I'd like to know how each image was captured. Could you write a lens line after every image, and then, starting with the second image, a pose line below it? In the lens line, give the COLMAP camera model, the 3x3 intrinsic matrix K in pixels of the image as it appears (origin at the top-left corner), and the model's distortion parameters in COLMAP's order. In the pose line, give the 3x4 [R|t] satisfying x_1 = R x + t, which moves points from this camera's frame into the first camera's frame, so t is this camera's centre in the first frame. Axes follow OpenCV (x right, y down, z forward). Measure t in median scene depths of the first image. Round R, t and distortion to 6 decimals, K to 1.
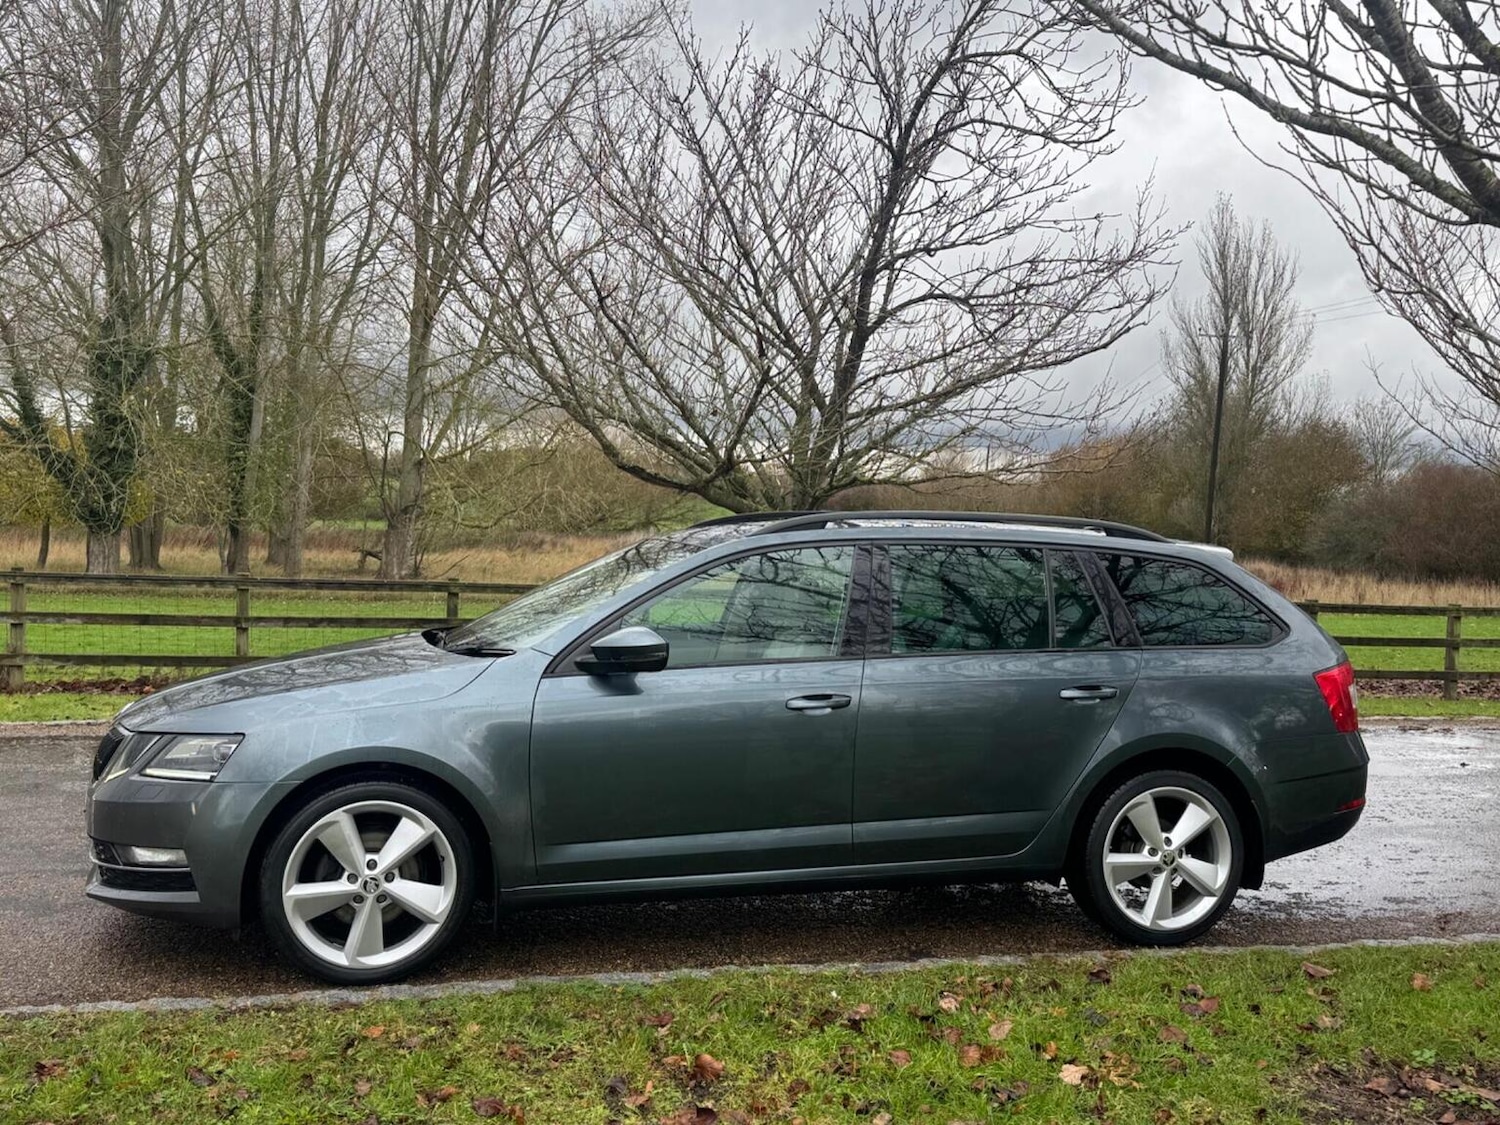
lens RADIAL K [[1425.7, 0, 774.2], [0, 1425.7, 558.6], [0, 0, 1]] dist [0.186722, -0.346053]
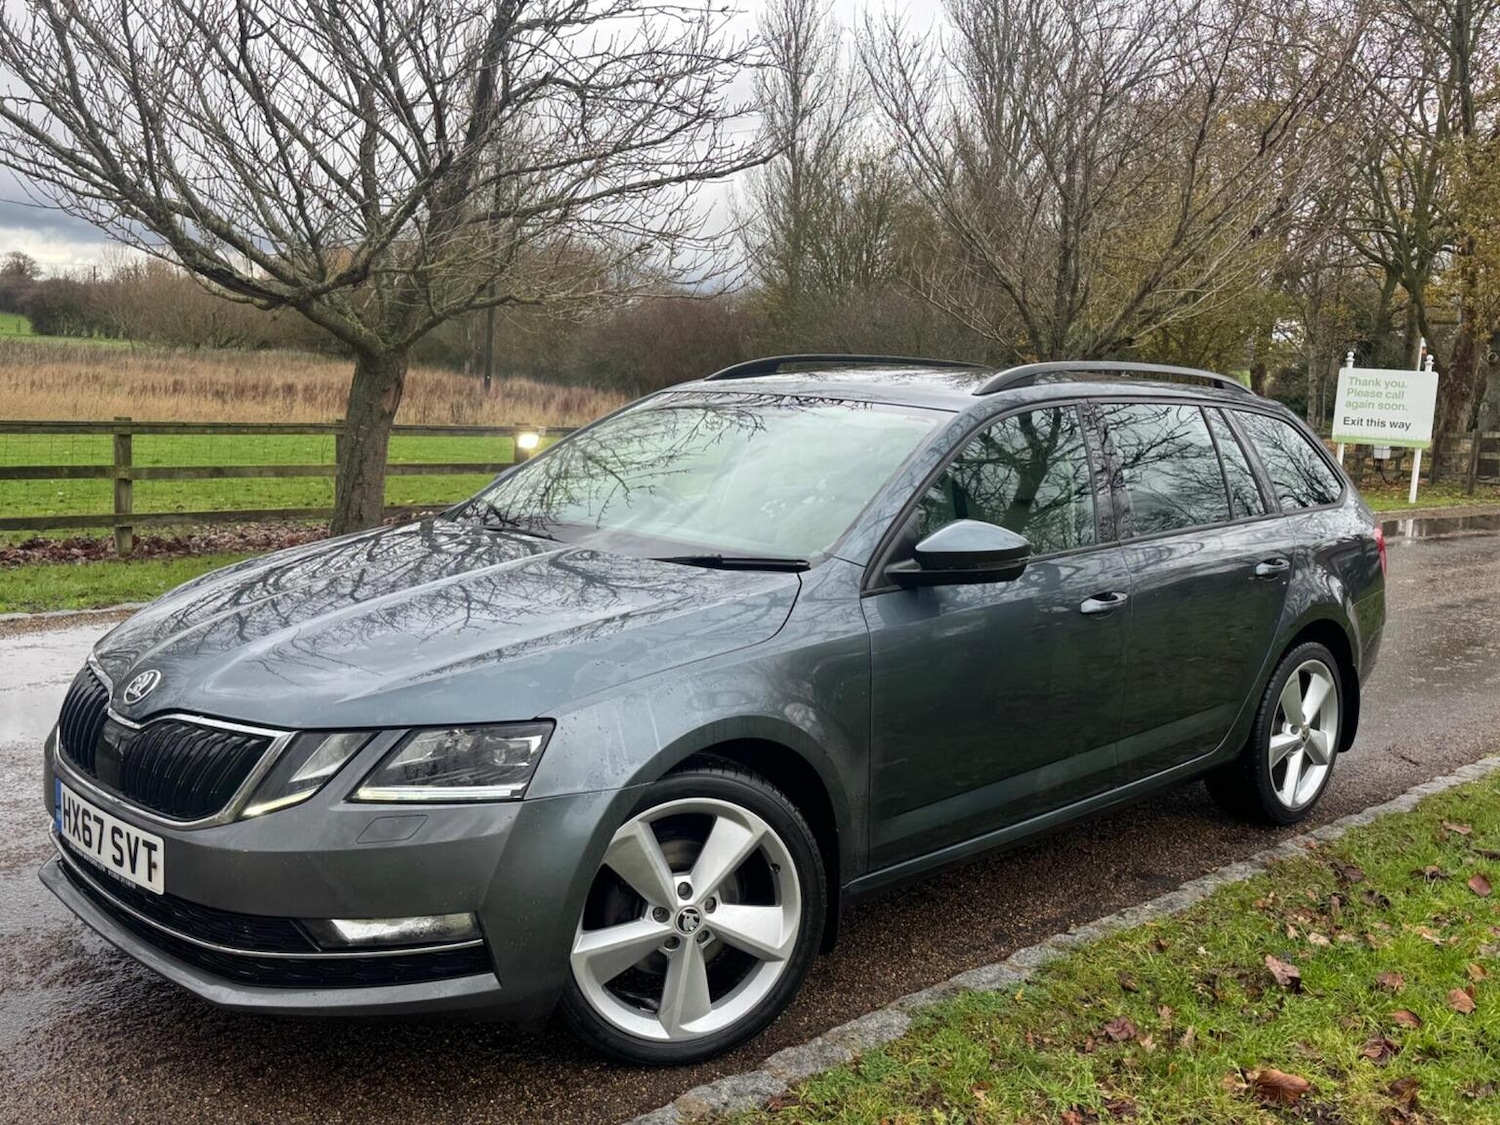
lens RADIAL K [[1445.1, 0, 767.6], [0, 1445.1, 549.3], [0, 0, 1]] dist [0.110009, -0.230856]
pose [[0.873306, -0.049396, 0.484661, -0.530052], [-0.009455, 0.992941, 0.118236, -0.024121], [-0.487080, -0.107838, 0.866674, 0.384946]]
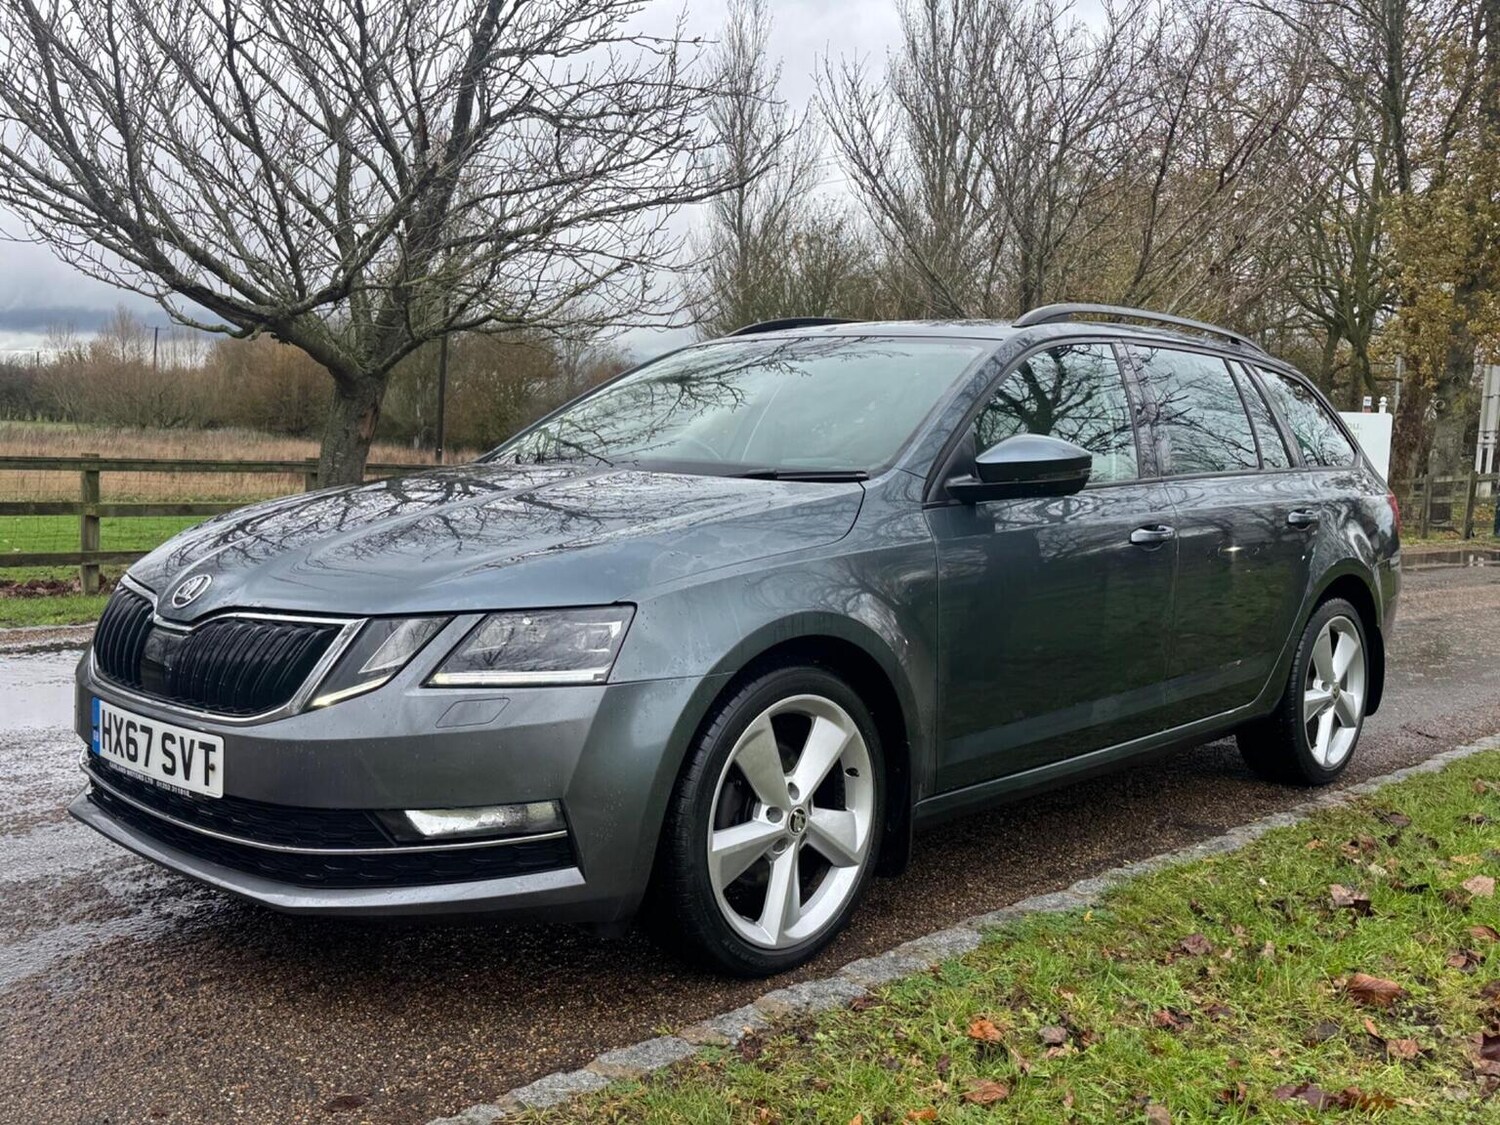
lens RADIAL K [[1431.5, 0, 762.1], [0, 1431.5, 570.7], [0, 0, 1]] dist [0.179047, -0.327168]
pose [[0.857691, -0.046988, 0.512014, -0.568600], [0.004741, 0.996496, 0.083507, 0.052144], [-0.514143, -0.069196, 0.854908, 0.418305]]
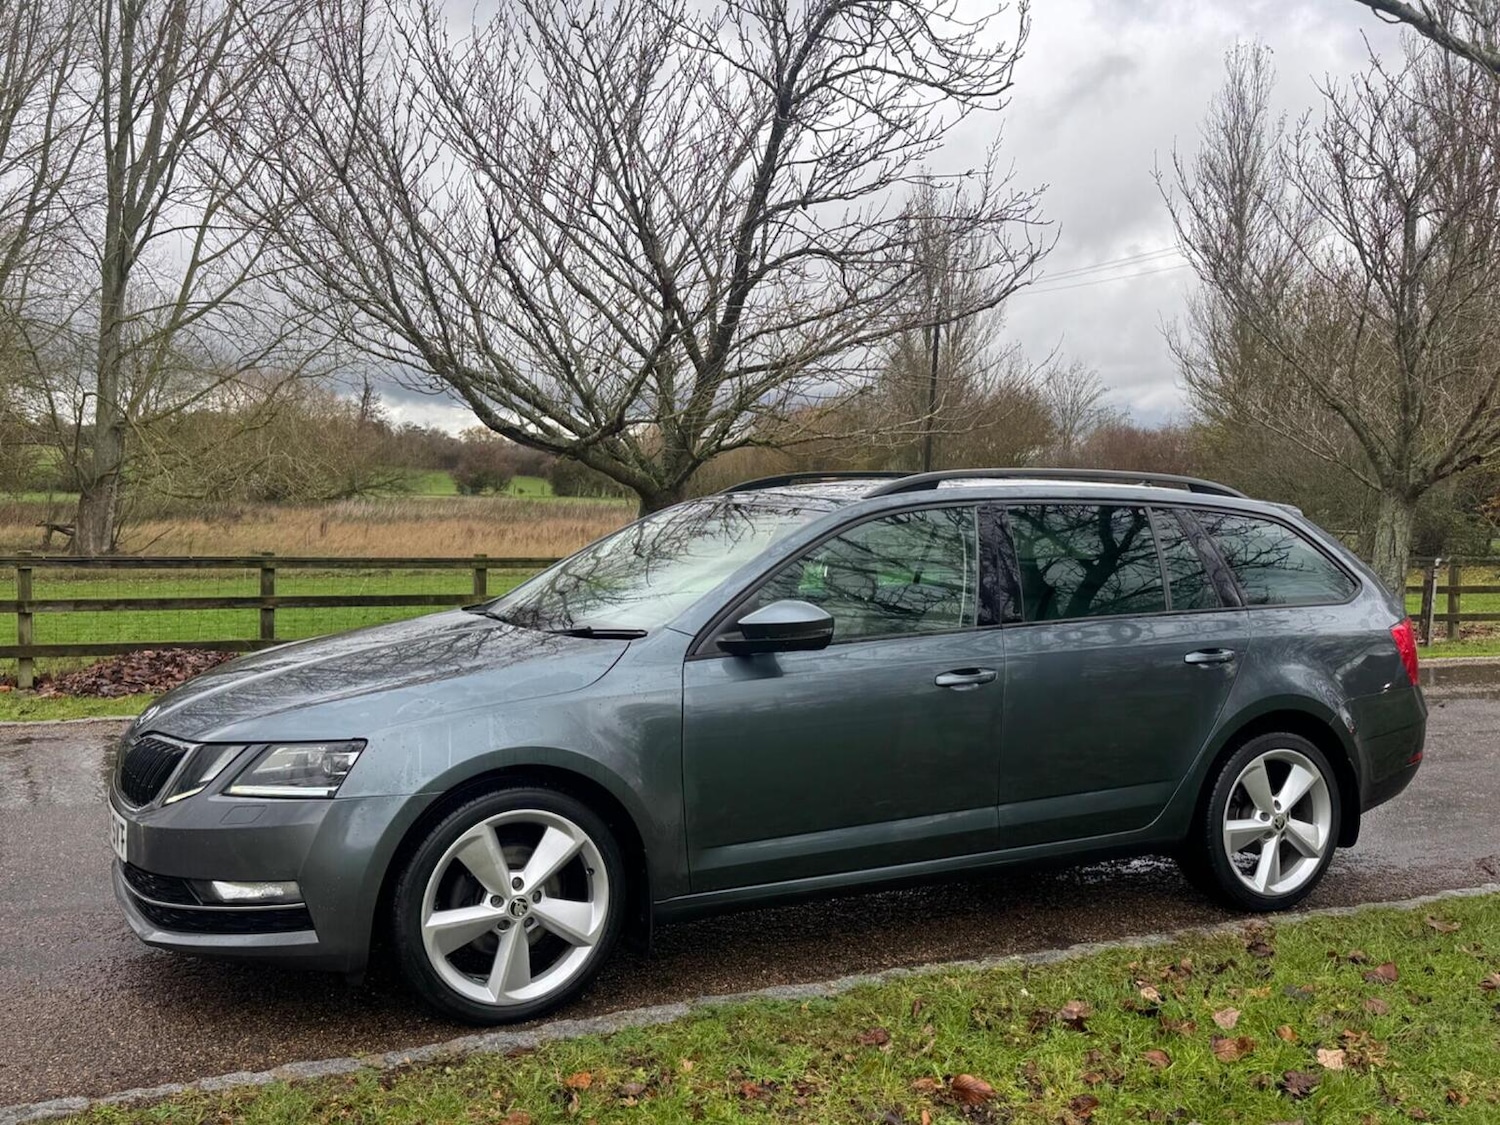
lens RADIAL K [[1425.7, 0, 774.2], [0, 1425.7, 558.6], [0, 0, 1]] dist [0.186722, -0.346053]
pose [[0.980049, -0.022253, 0.197507, -0.269069], [0.017483, 0.999513, 0.025864, -0.001263], [-0.197986, -0.021895, 0.979960, 0.122872]]
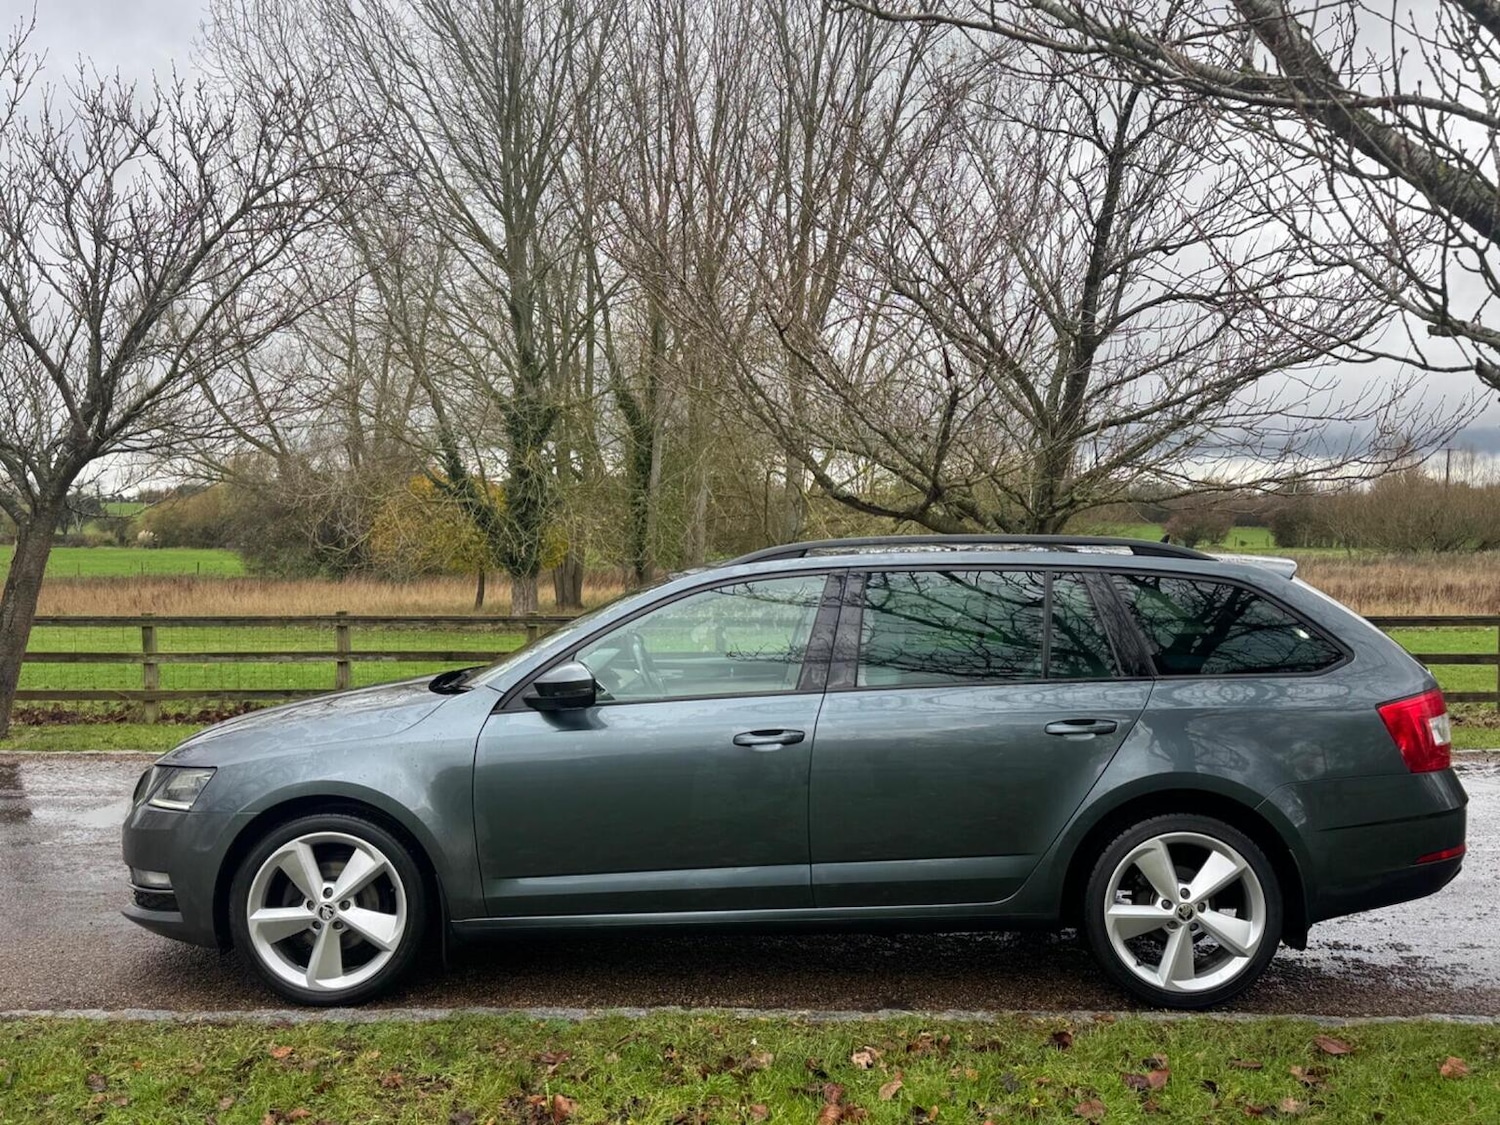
lens RADIAL K [[1431.5, 0, 762.1], [0, 1431.5, 570.7], [0, 0, 1]] dist [0.179047, -0.327168]
pose [[0.959313, -0.031772, -0.280552, 0.302934], [0.028605, 0.999473, -0.015376, 0.002292], [0.280892, 0.006726, 0.959716, 0.064349]]
